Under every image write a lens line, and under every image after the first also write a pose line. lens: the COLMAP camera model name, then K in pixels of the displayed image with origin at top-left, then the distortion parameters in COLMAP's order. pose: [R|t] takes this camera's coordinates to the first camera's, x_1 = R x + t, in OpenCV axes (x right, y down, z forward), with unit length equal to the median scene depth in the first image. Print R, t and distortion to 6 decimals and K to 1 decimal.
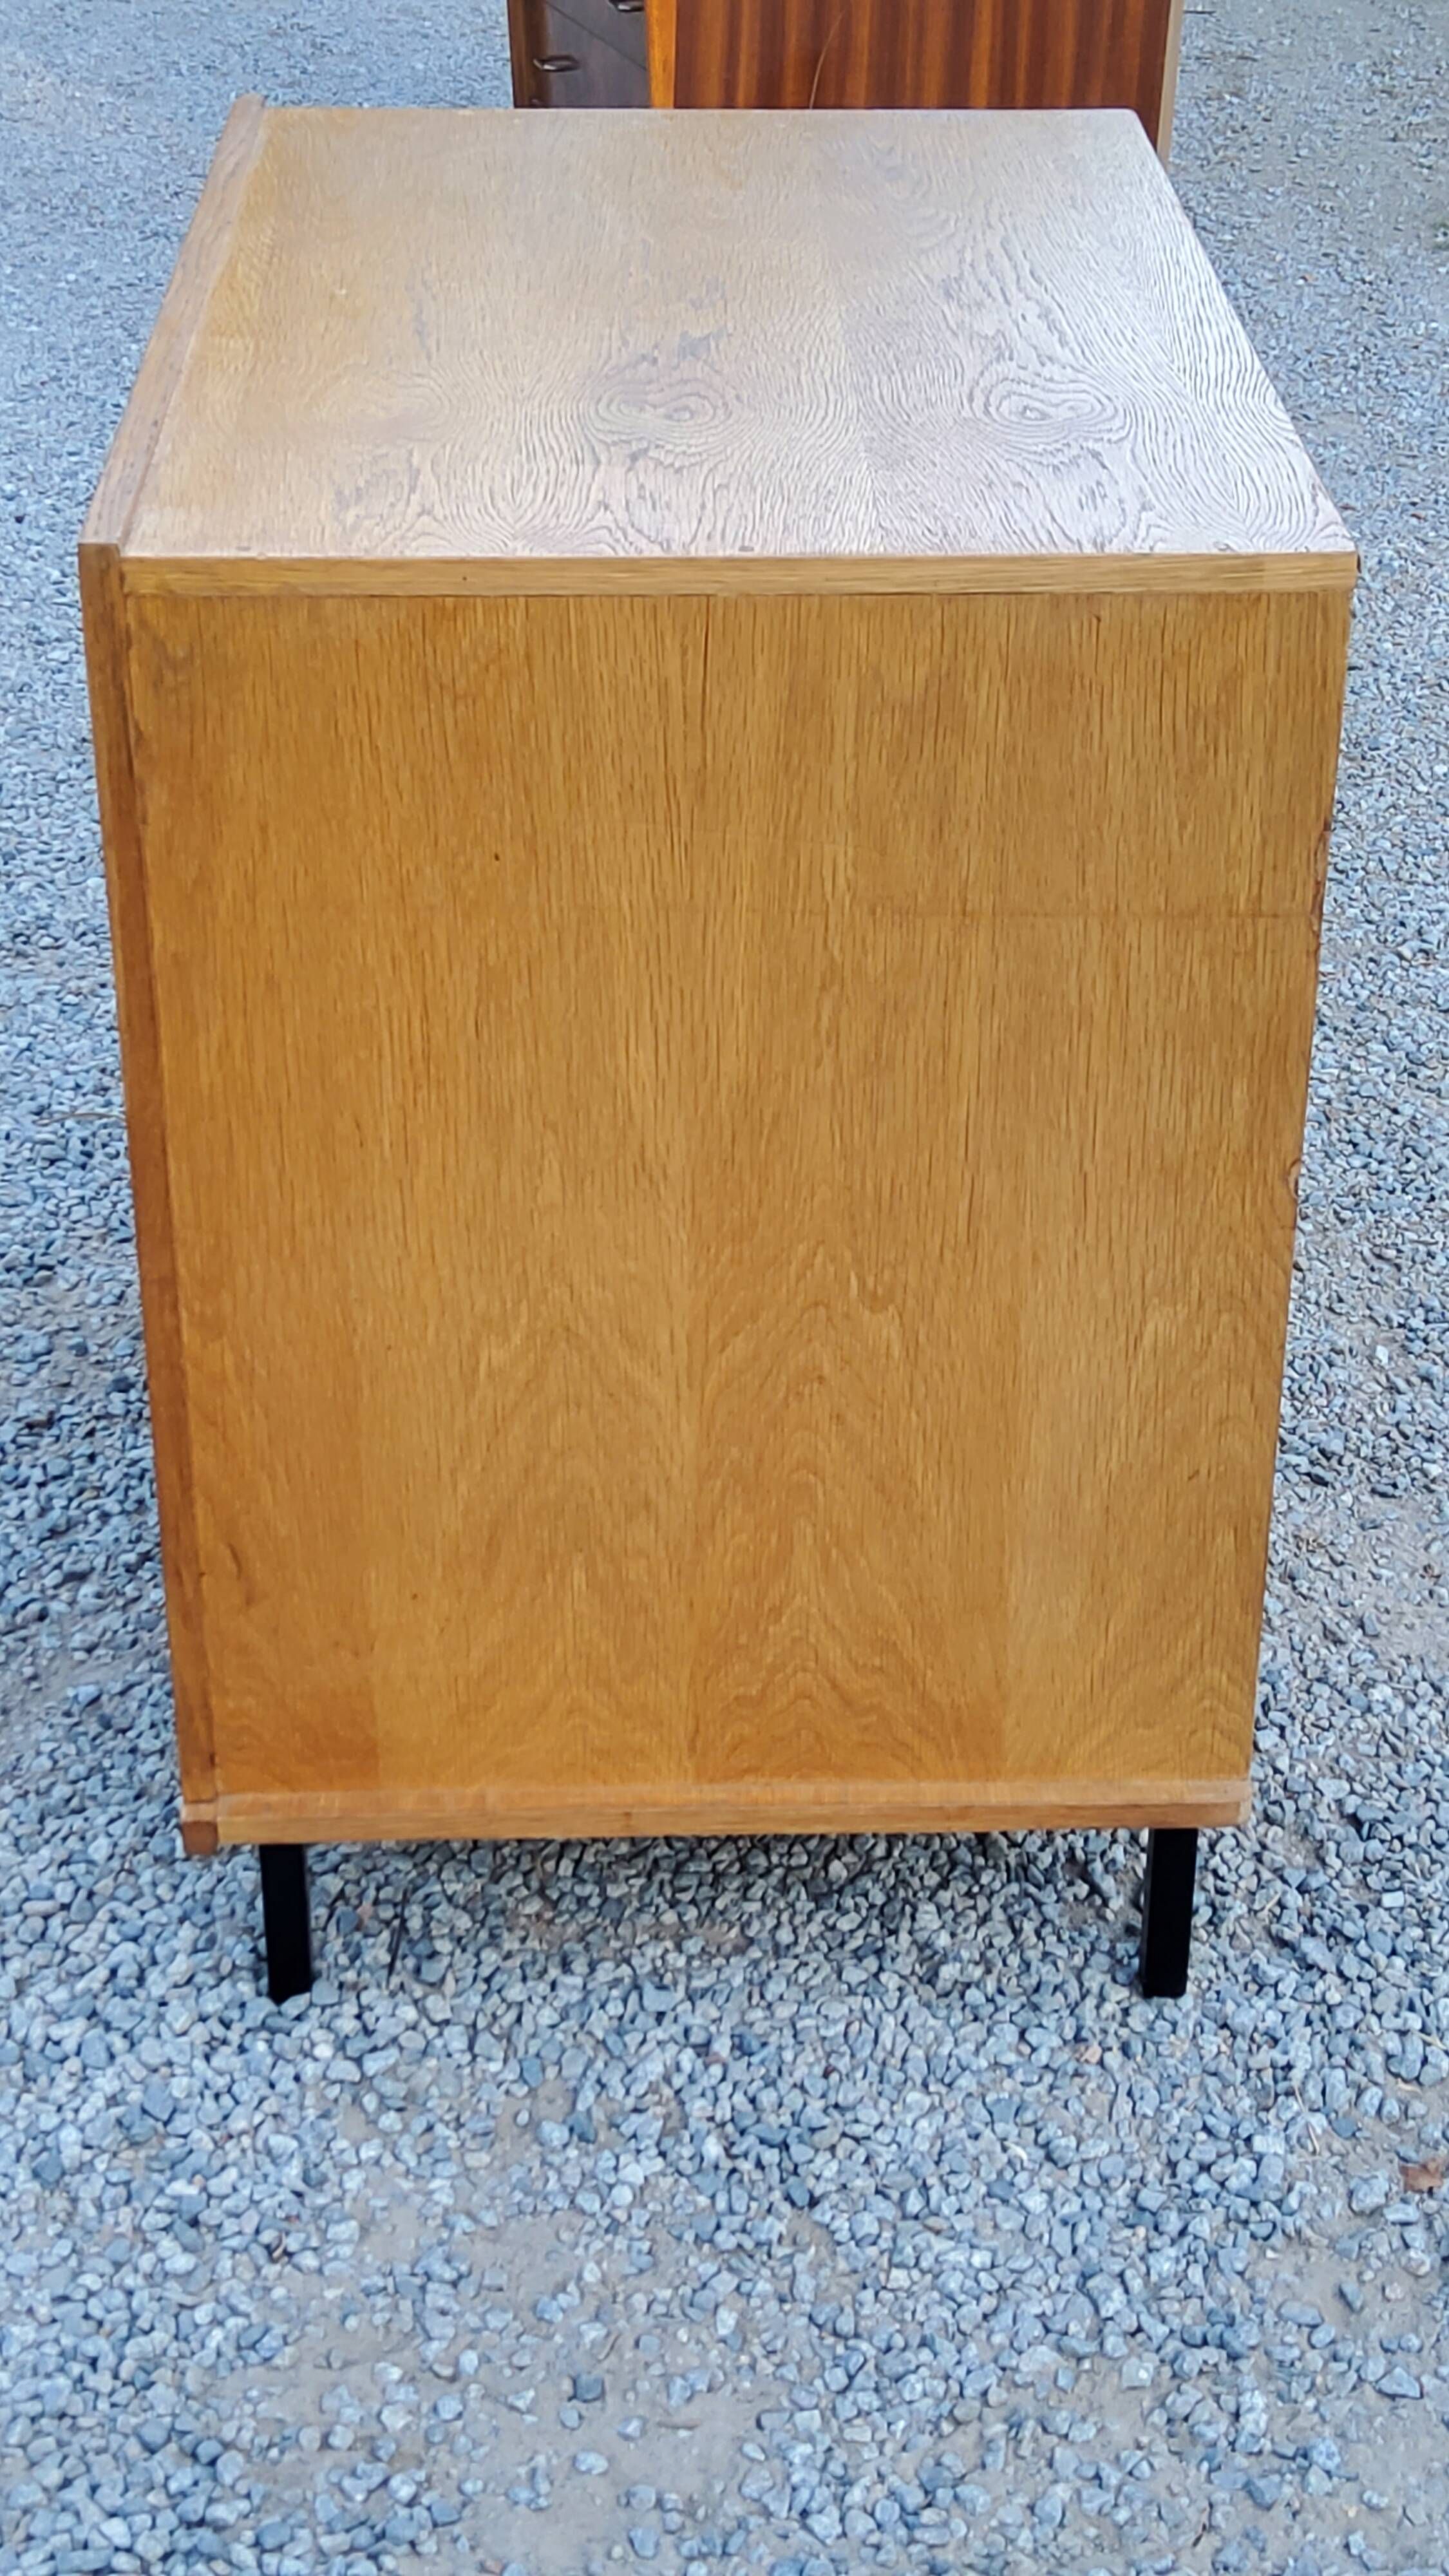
lens RADIAL K [[3906.0, 0, 722.7], [0, 3906.0, 1284.8], [0, 0, 1]] dist [0.090482, 0.000000]
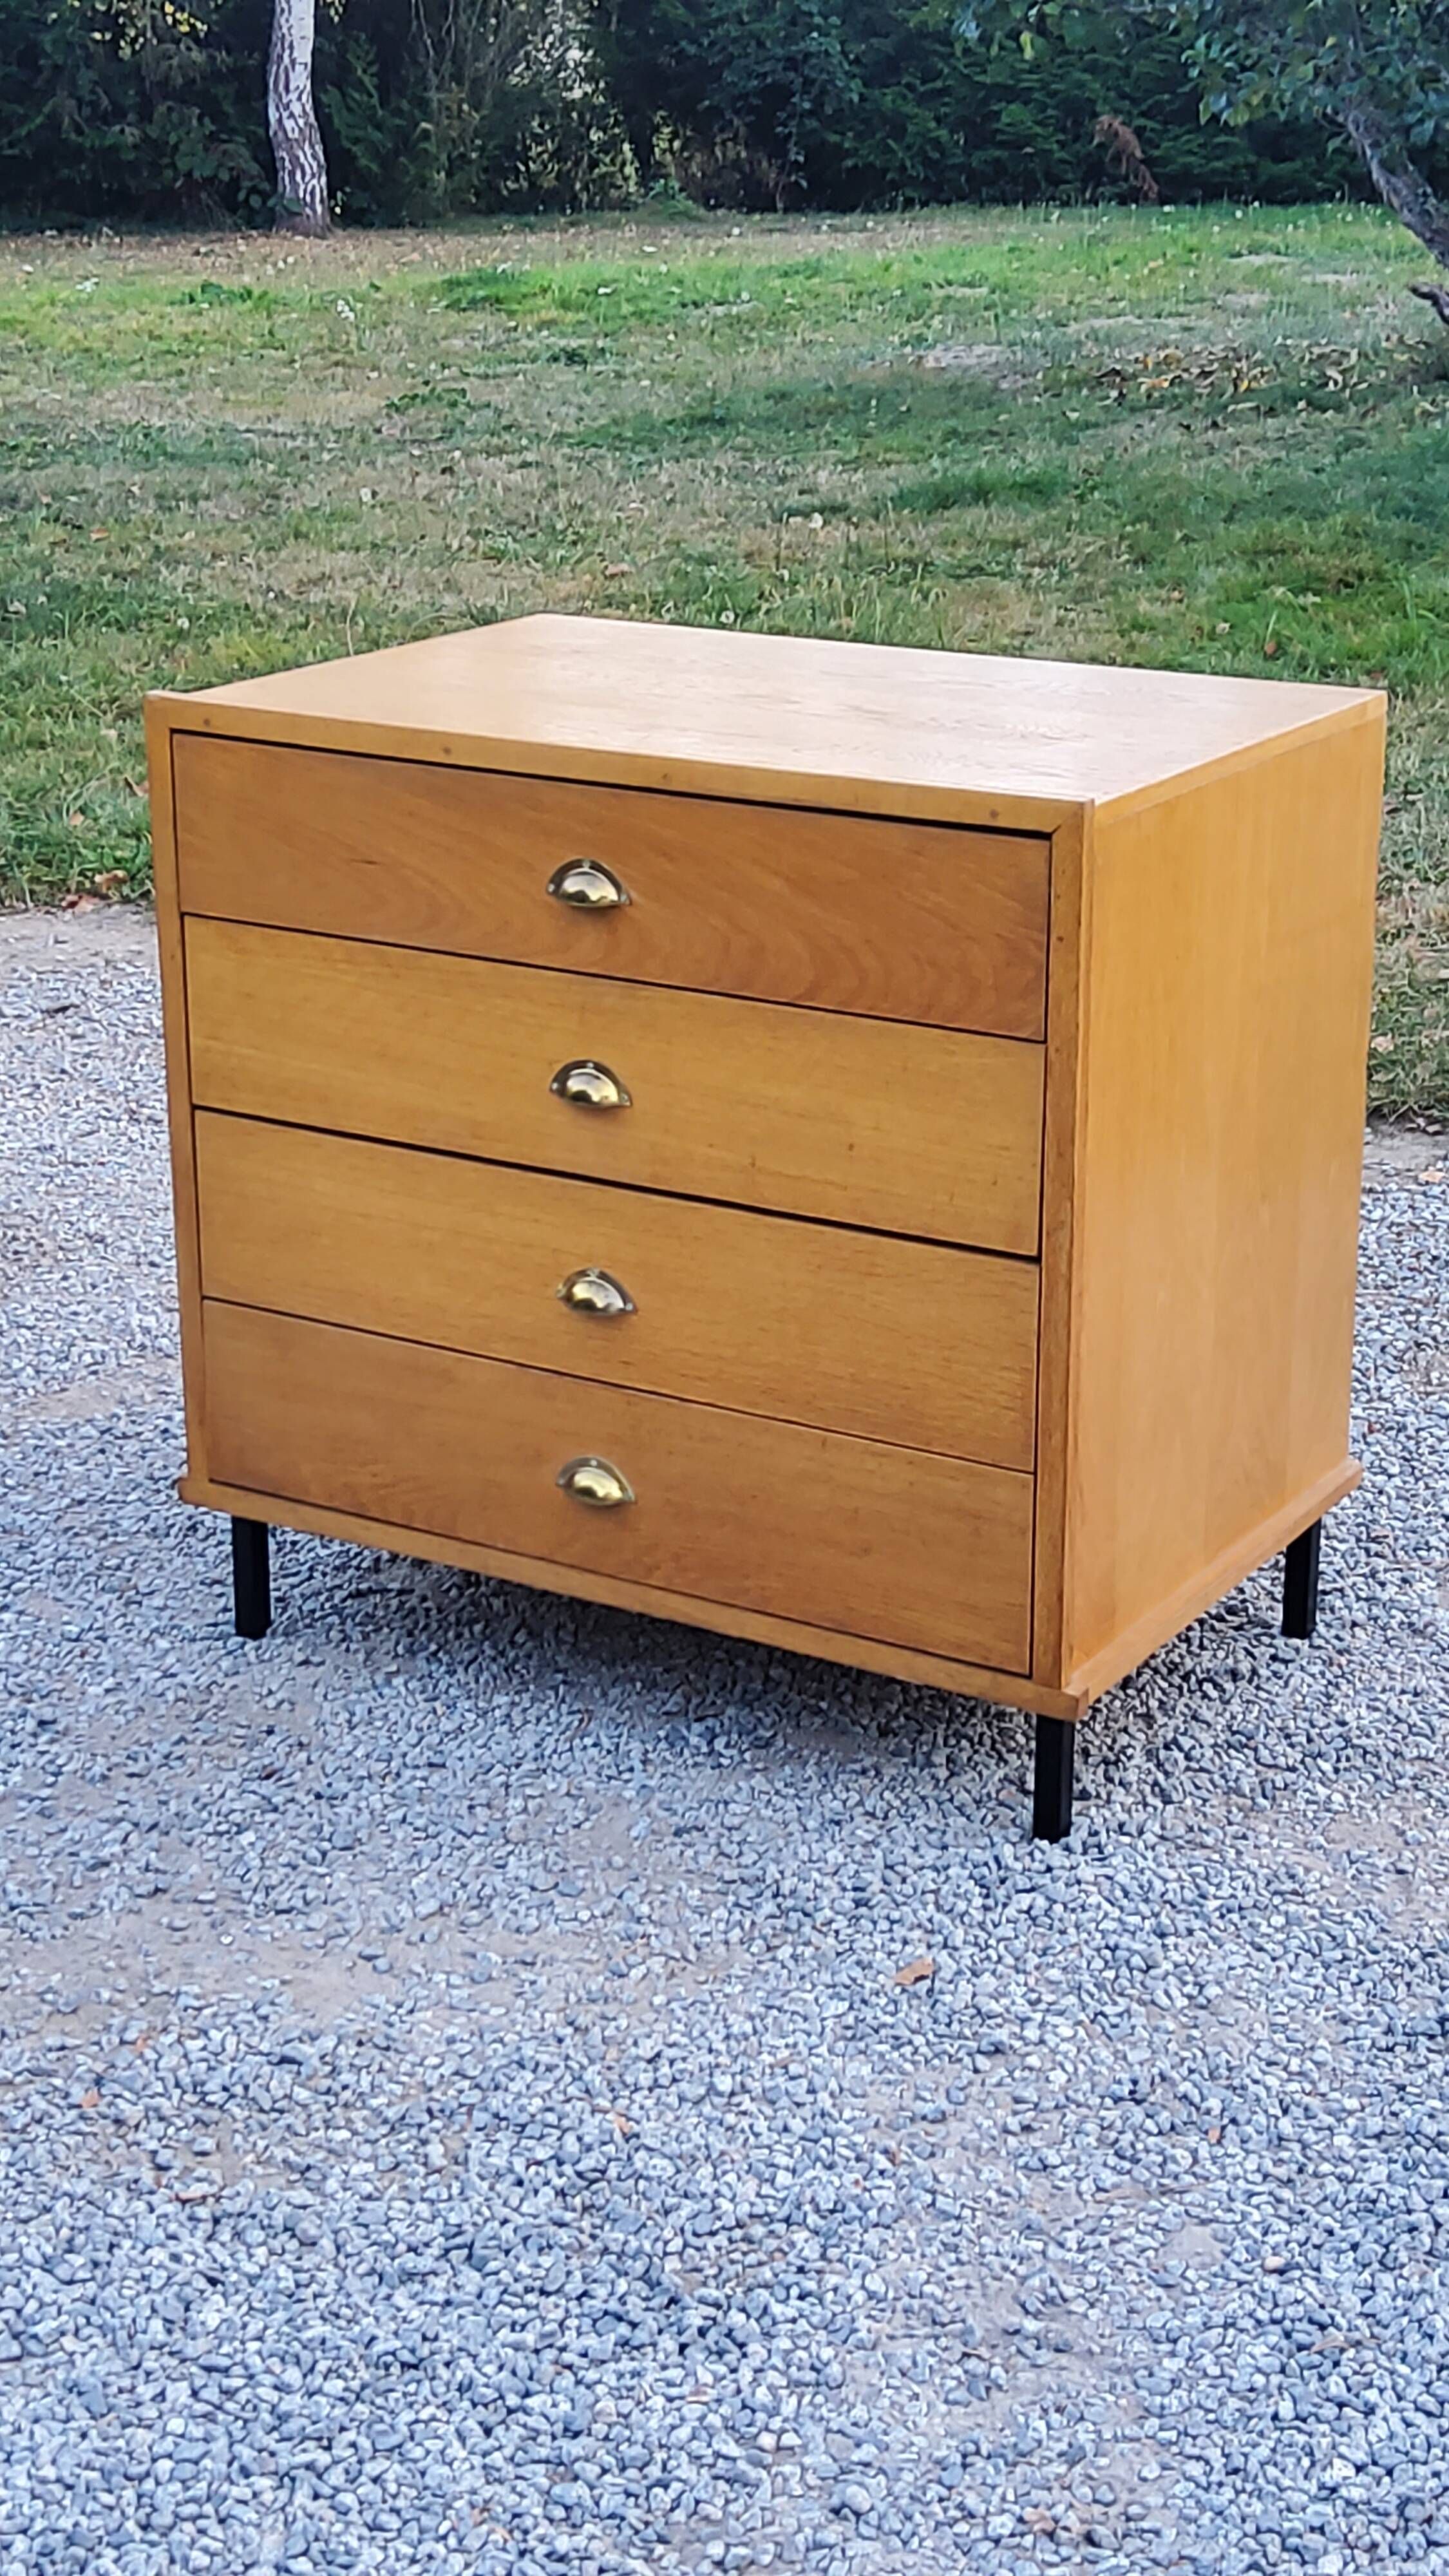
lens RADIAL K [[3906.0, 0, 740.9], [0, 3906.0, 1220.7], [0, 0, 1]] dist [0.090482, 0.000000]
pose [[0.523722, -0.251482, 0.813924, -1.421950], [0.422927, 0.906130, 0.007838, -0.093326], [-0.739492, 0.340126, 0.580918, 0.206379]]
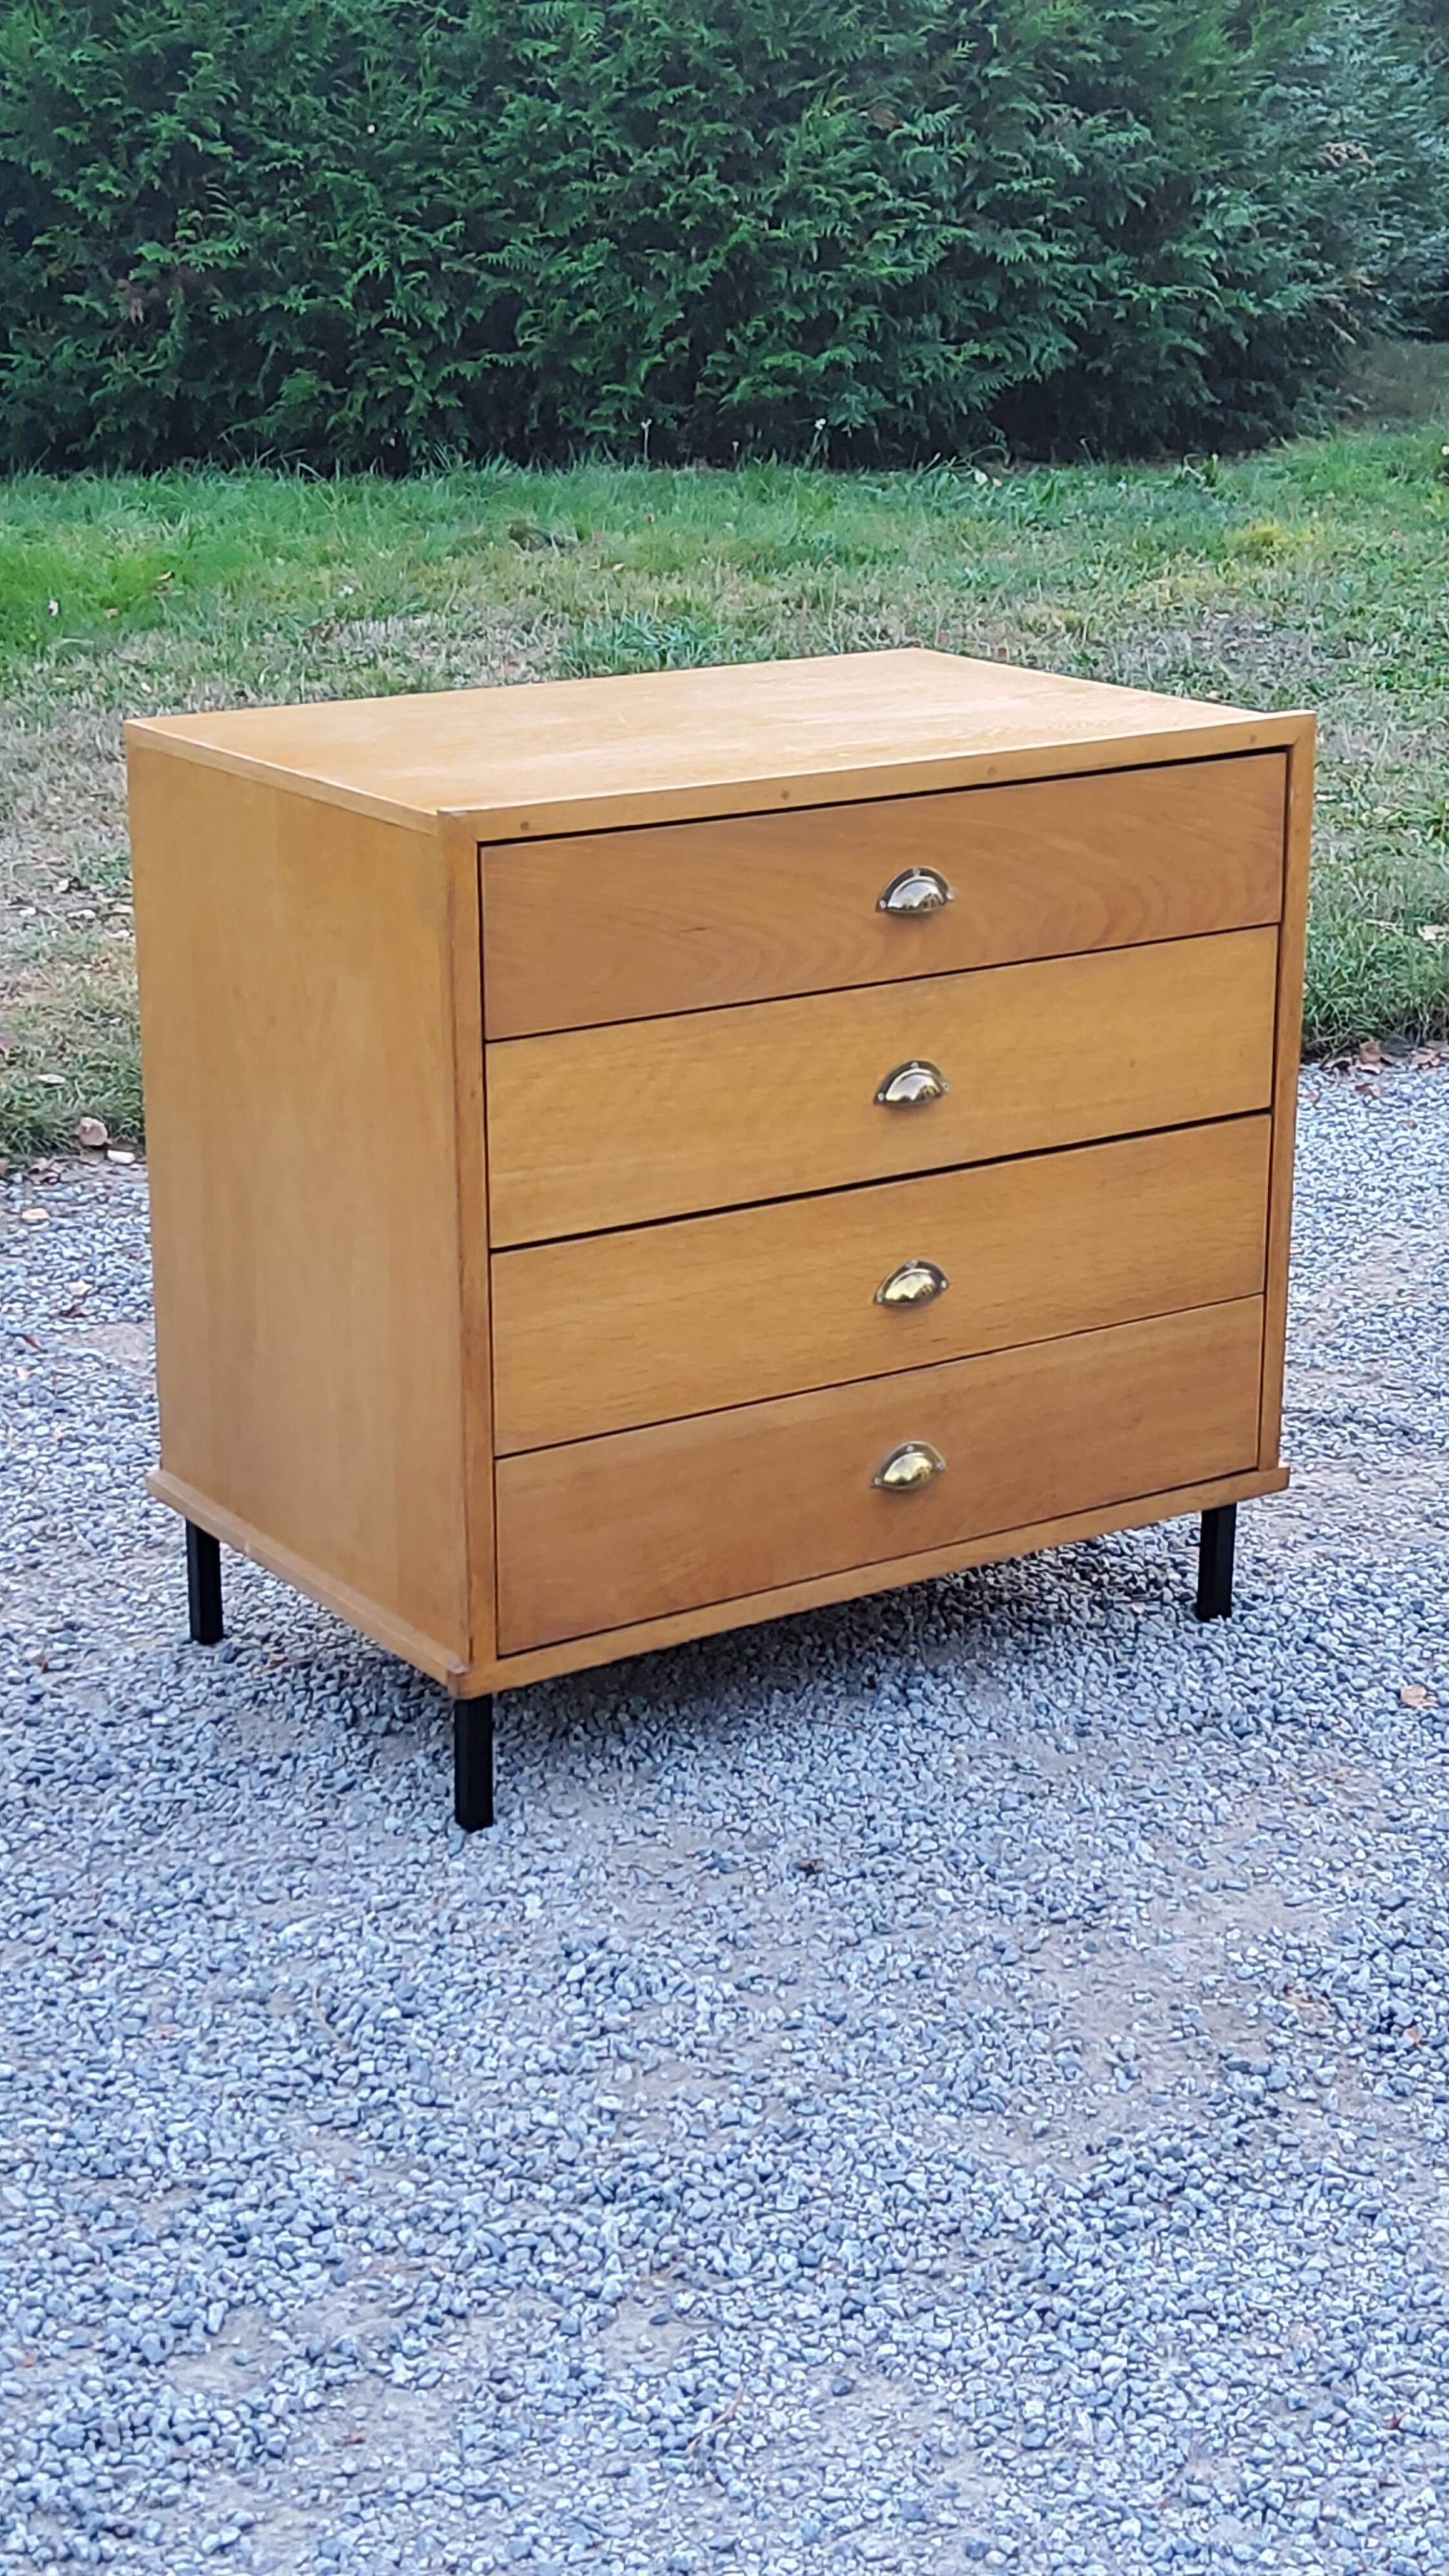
lens RADIAL K [[3906.0, 0, 737.5], [0, 3906.0, 1209.7], [0, 0, 1]] dist [0.090482, 0.000000]
pose [[-0.560036, -0.221867, 0.798207, -1.443490], [0.414346, 0.759307, 0.501768, -0.981246], [-0.717410, 0.611742, -0.333309, 1.796482]]
